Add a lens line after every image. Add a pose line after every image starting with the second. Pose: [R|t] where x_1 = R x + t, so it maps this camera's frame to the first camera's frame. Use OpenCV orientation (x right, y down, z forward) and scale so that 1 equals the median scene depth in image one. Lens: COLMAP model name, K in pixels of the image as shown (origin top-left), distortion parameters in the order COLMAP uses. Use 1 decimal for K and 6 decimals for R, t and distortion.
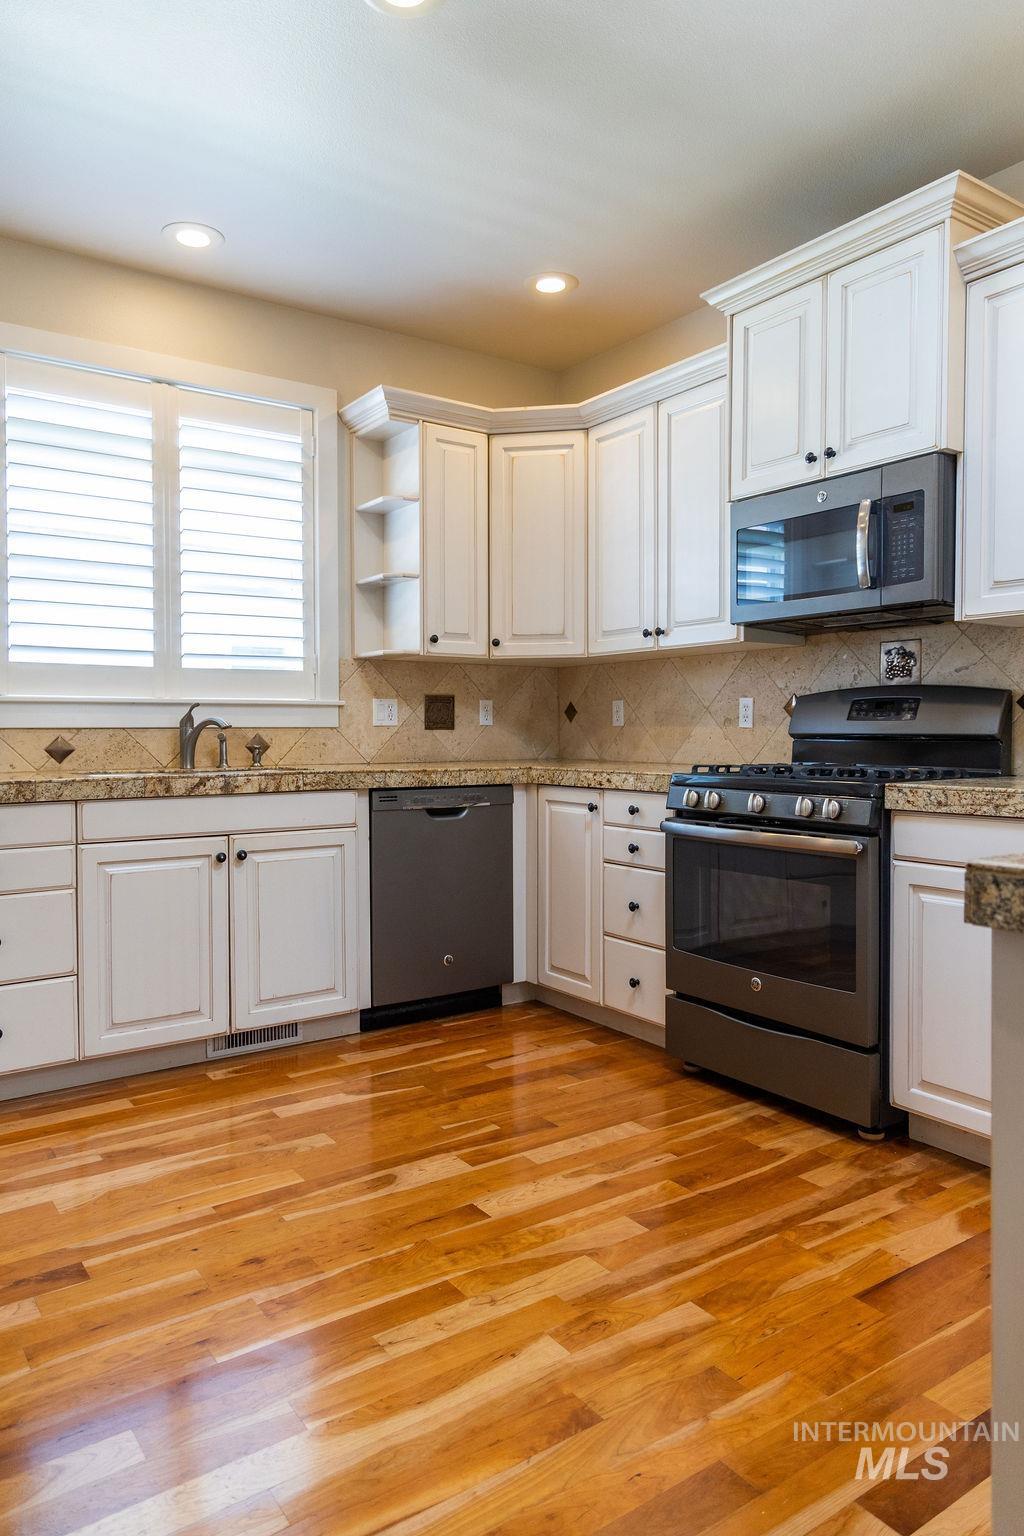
lens RADIAL K [[1030.4, 0, 522.6], [0, 1030.4, 762.2], [0, 0, 1]] dist [0.031169, 0.000527]
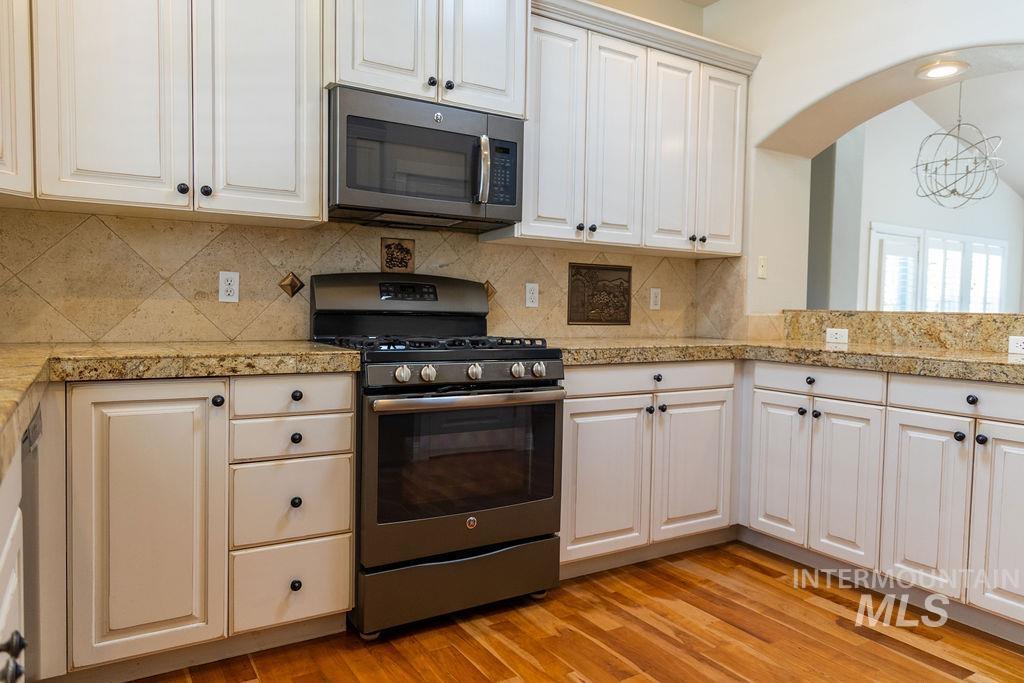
lens RADIAL K [[694.5, 0, 512.0], [0, 694.5, 341.5], [0, 0, 1]] dist [0.011626, 0.003343]
pose [[0.066129, -0.044831, 0.996803, -0.484986], [0.011333, 0.998959, 0.044176, -0.025154], [-0.997747, 0.008376, 0.066569, 0.776535]]
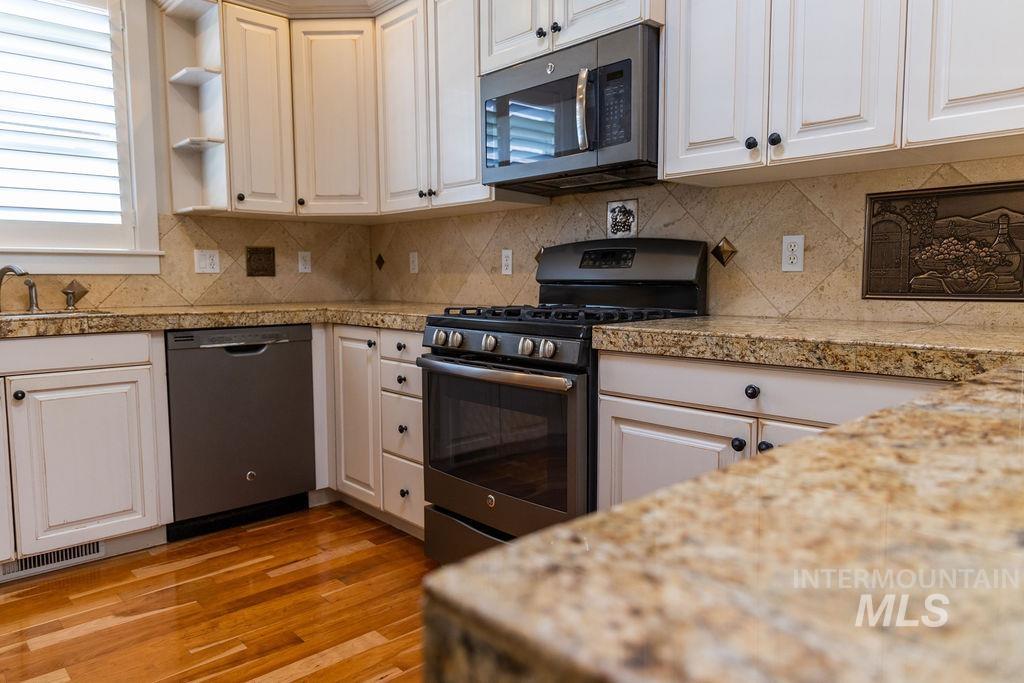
lens RADIAL K [[694.5, 0, 512.0], [0, 694.5, 341.5], [0, 0, 1]] dist [0.011626, 0.003343]
pose [[0.991623, -0.013170, 0.128495, 0.131926], [0.005122, 0.998016, 0.062759, -0.007295], [-0.129066, -0.061575, 0.989722, 0.215244]]
